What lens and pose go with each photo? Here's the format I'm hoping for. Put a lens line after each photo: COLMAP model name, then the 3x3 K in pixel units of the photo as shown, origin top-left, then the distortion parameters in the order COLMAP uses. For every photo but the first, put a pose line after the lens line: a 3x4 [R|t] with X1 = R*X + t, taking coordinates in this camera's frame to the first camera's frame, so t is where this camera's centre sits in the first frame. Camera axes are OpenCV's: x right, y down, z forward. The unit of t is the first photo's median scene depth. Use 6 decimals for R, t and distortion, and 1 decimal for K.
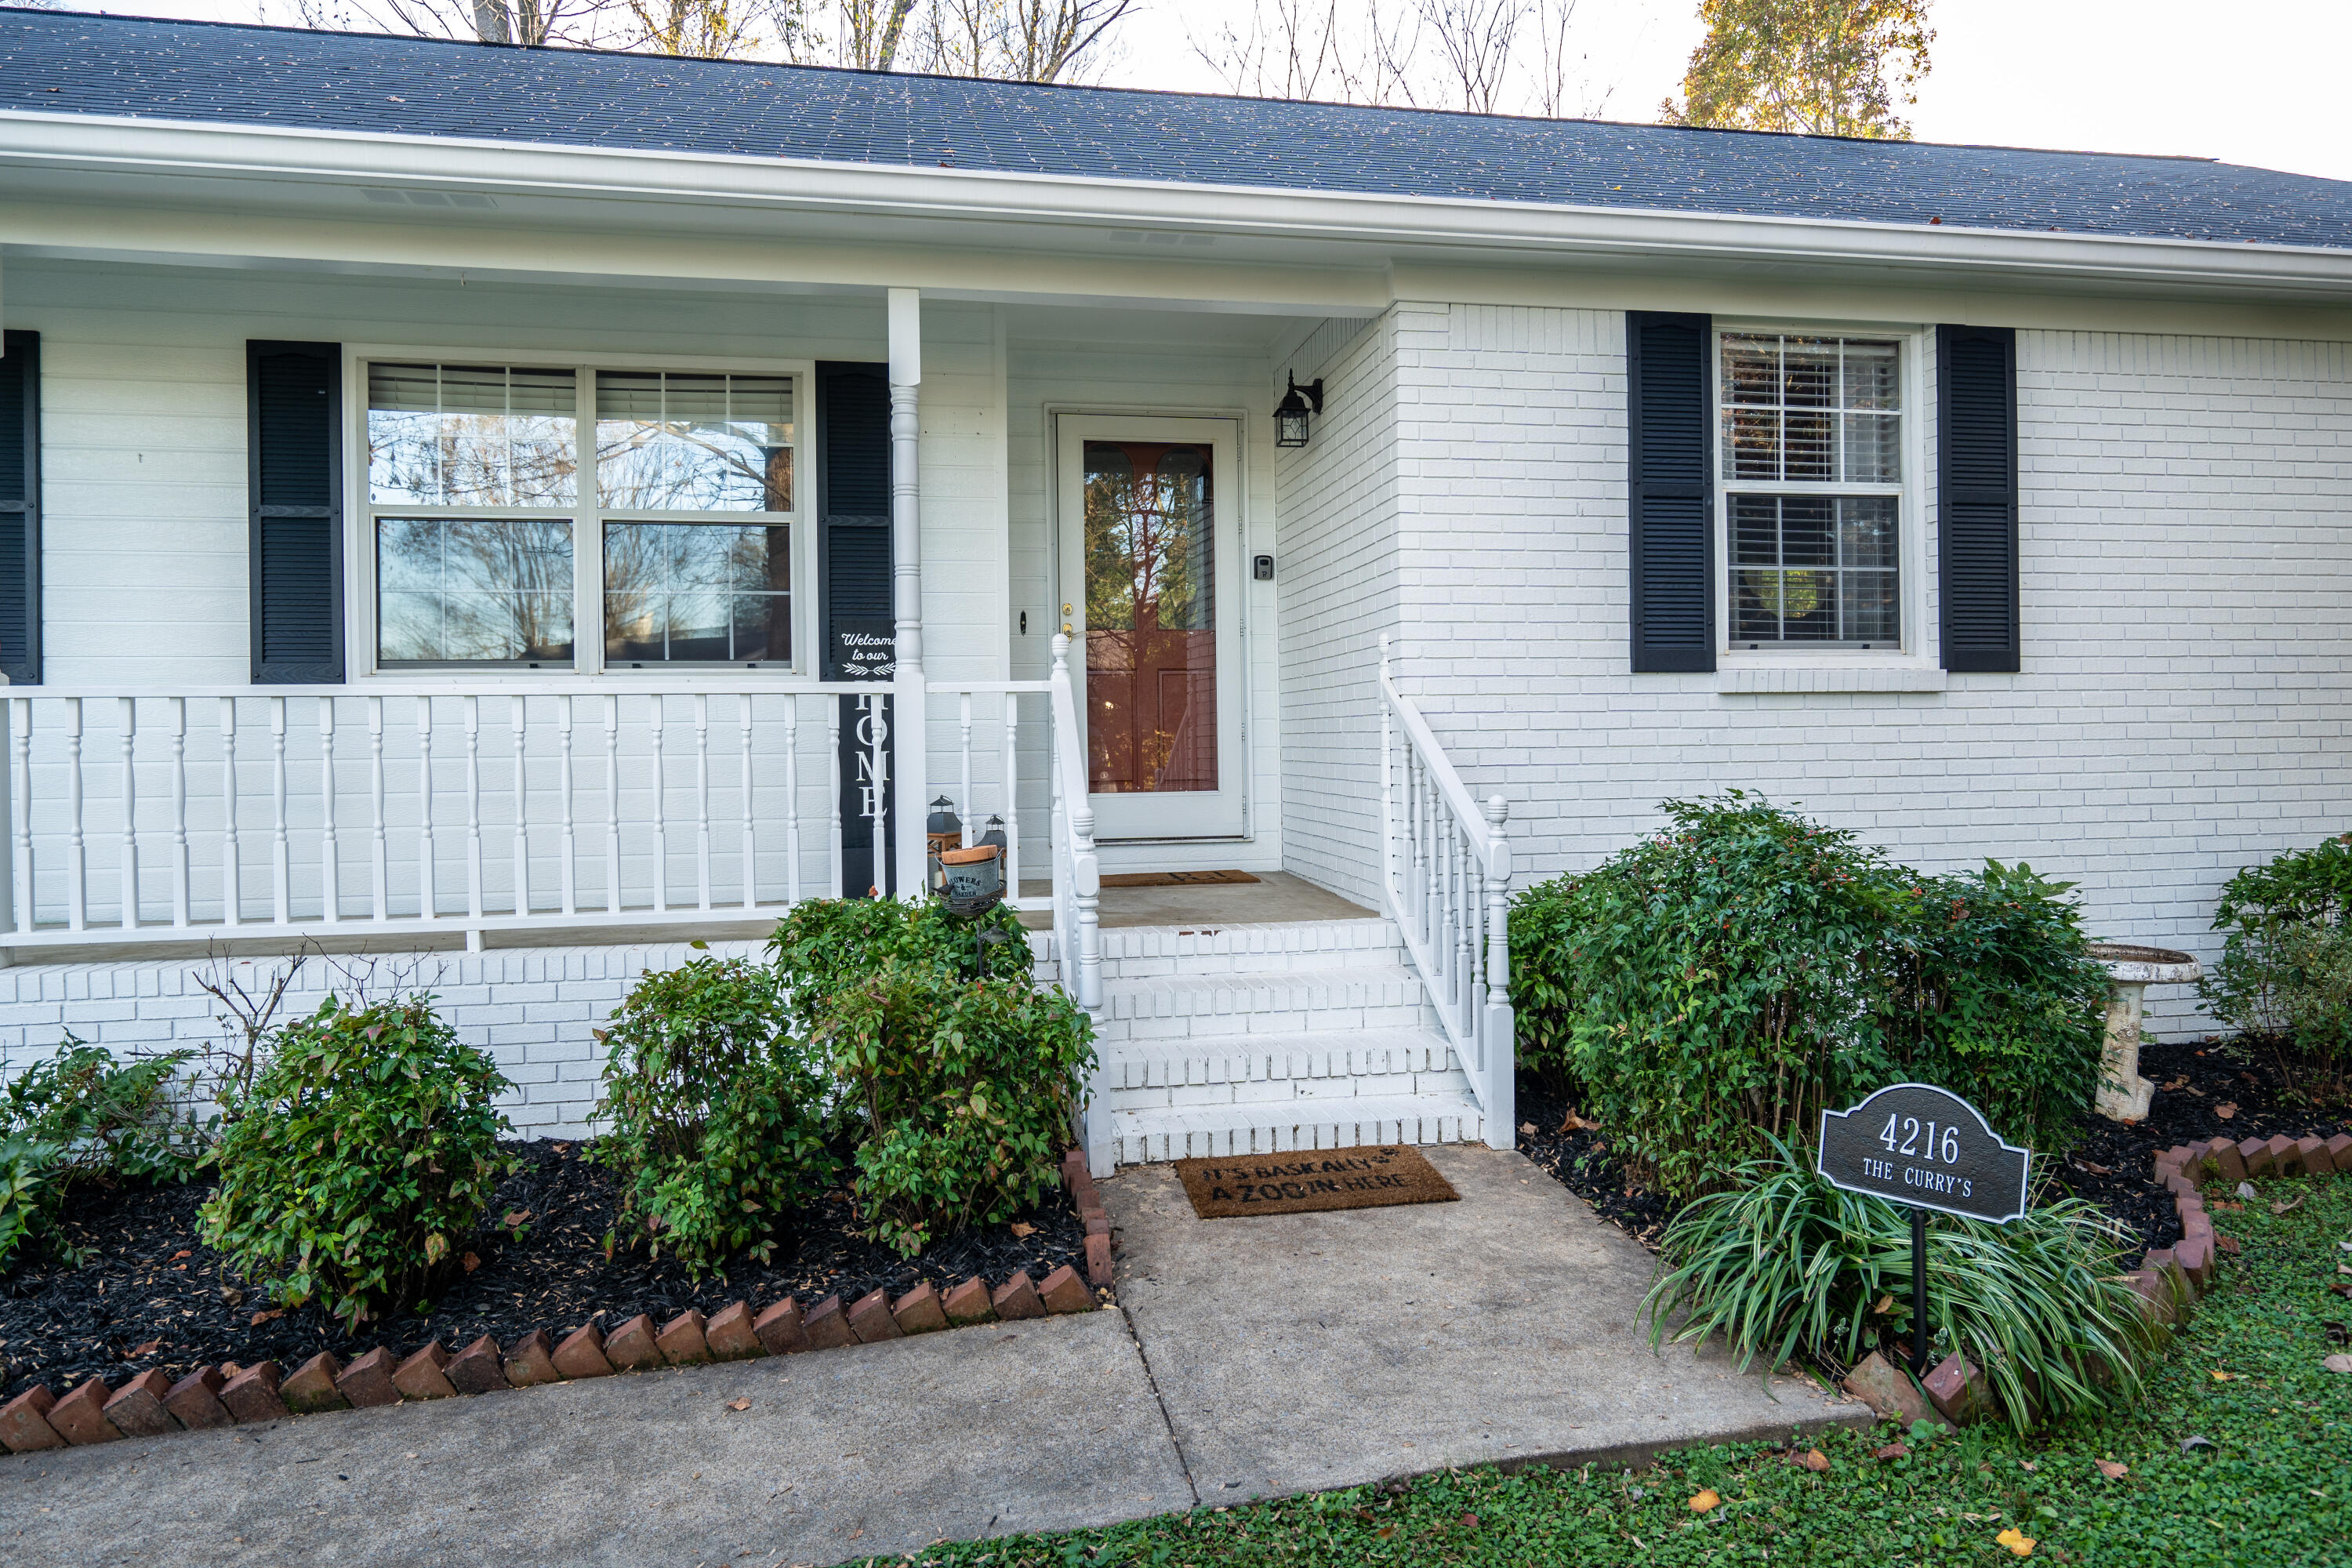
lens RADIAL K [[1516.8, 0, 1175.0], [0, 1516.8, 779.9], [0, 0, 1]] dist [0.006688, 0.000582]
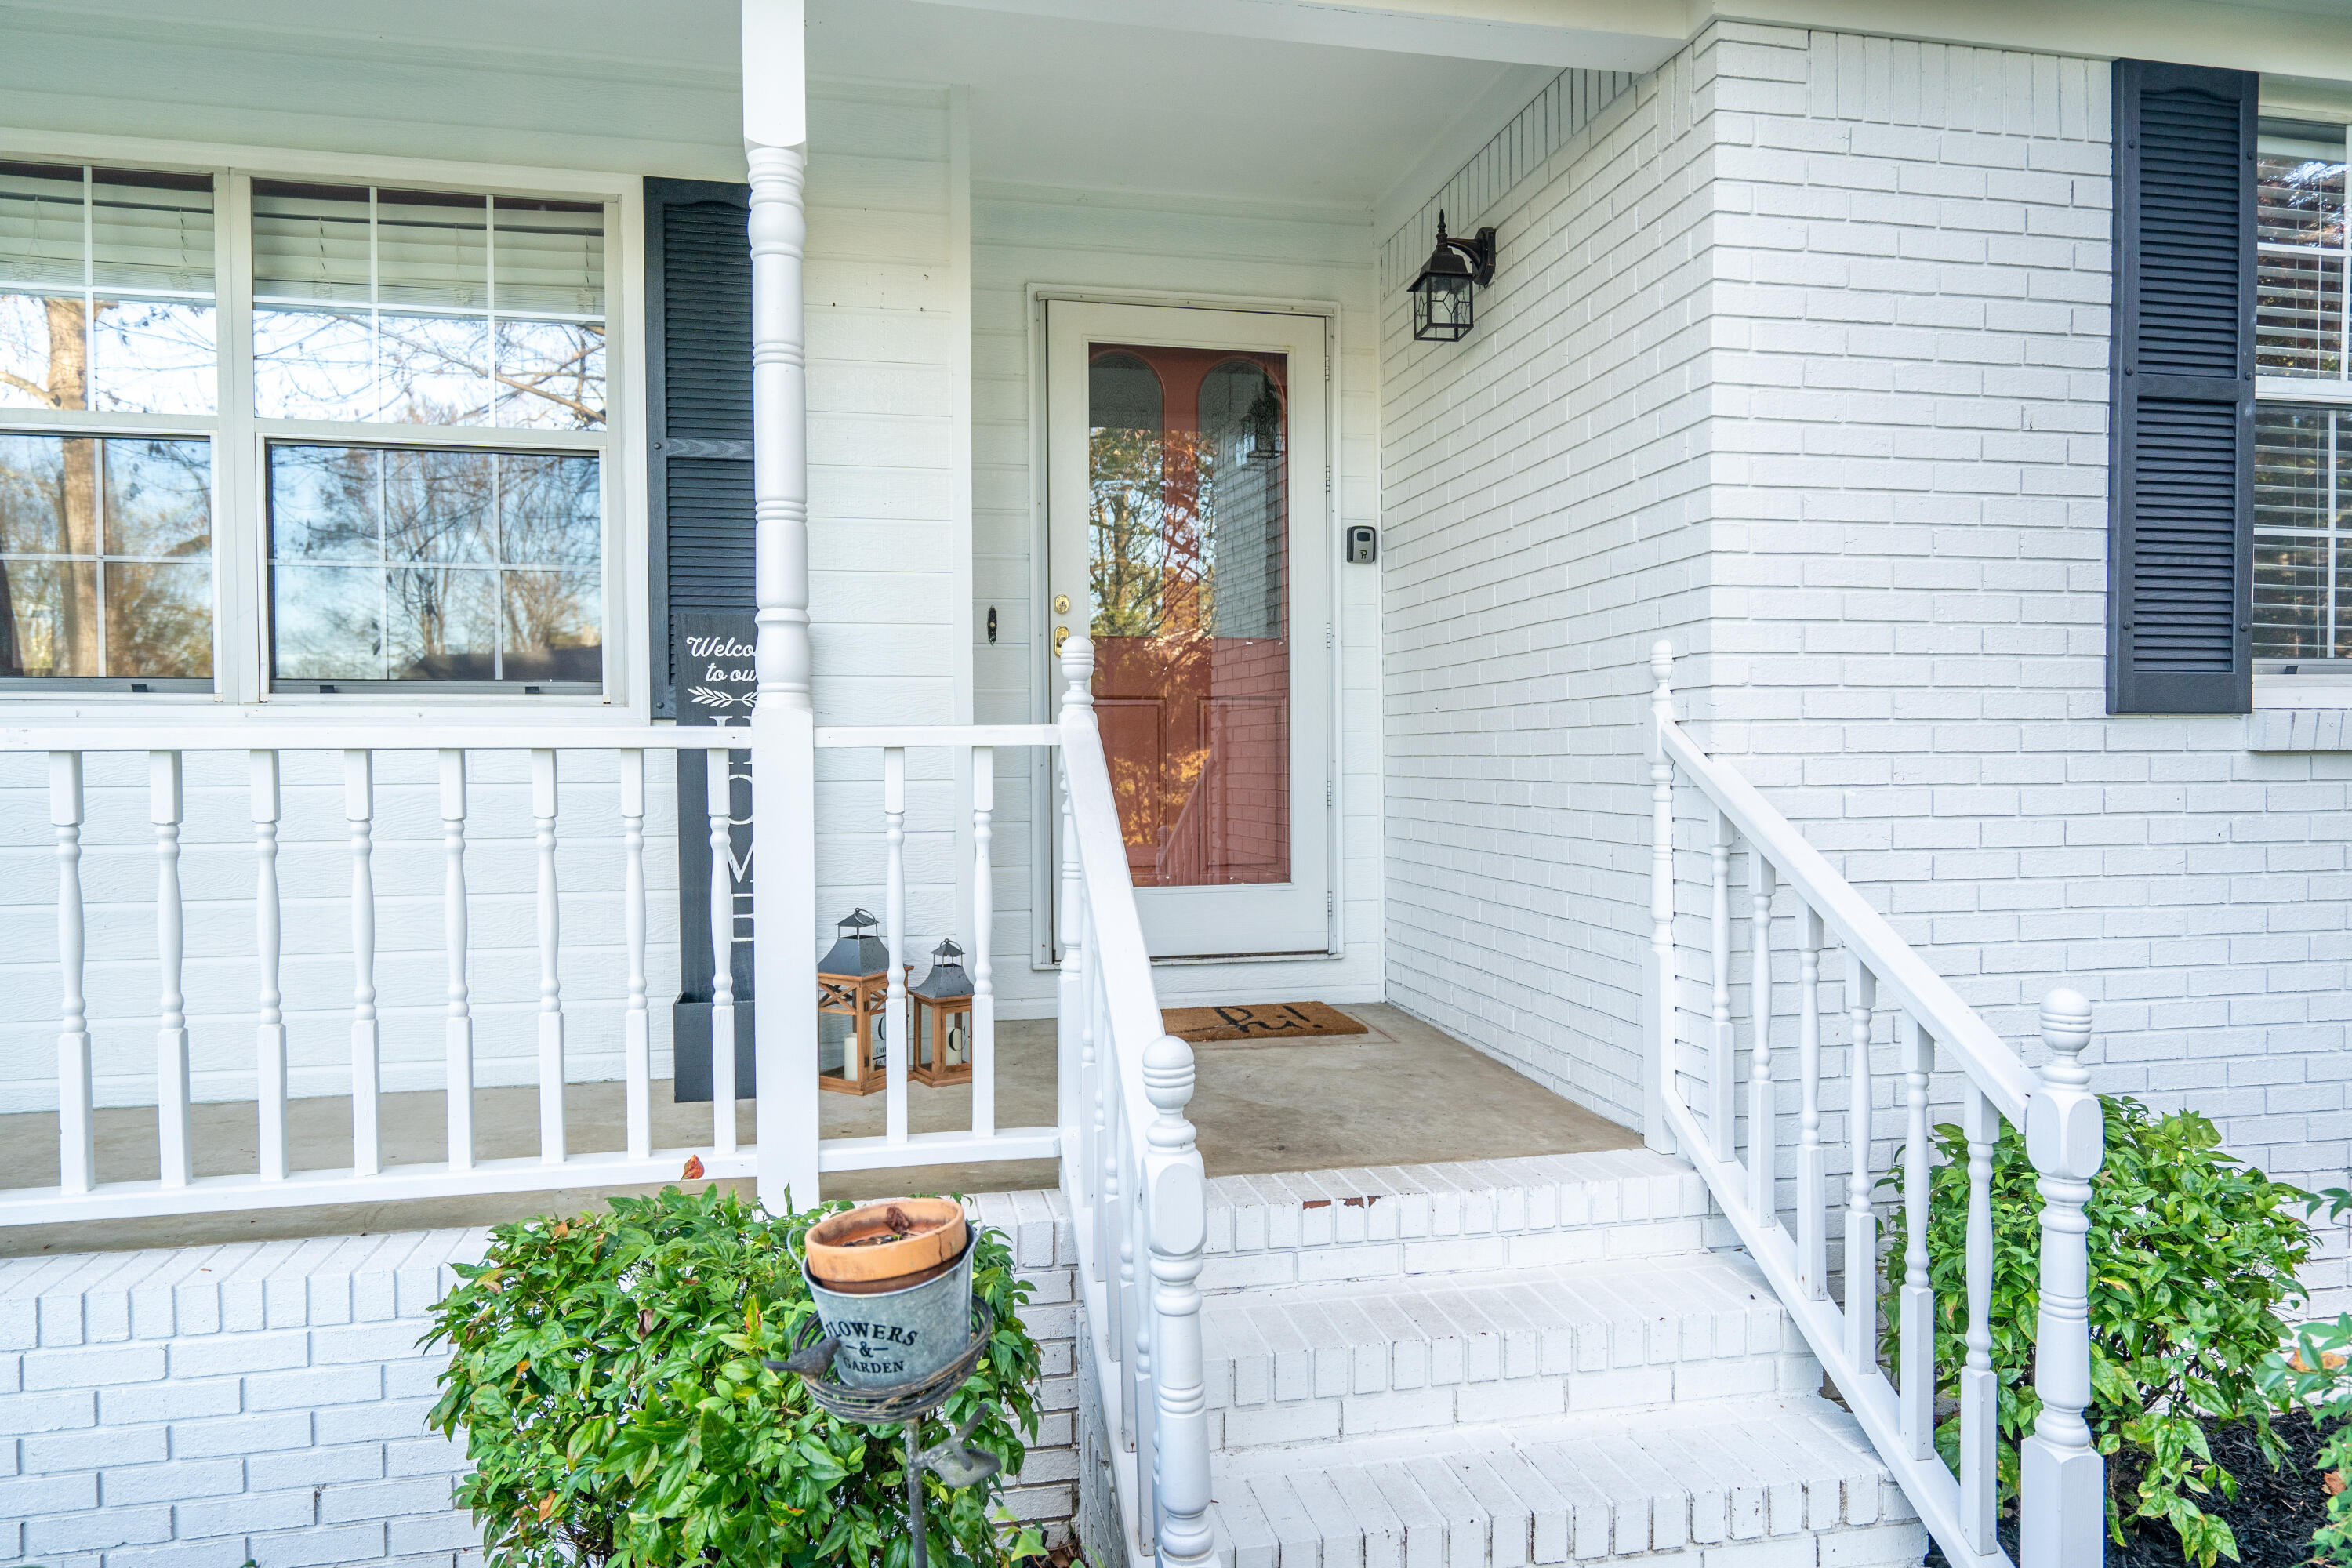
lens RADIAL K [[1516.8, 0, 1256.3], [0, 1516.8, 760.4], [0, 0, 1]] dist [0.006688, 0.000582]
pose [[0.996186, 0.000985, 0.087255, -0.051999], [0.001280, 0.999664, -0.025893, -0.034443], [-0.087251, 0.025906, 0.995849, 0.410097]]
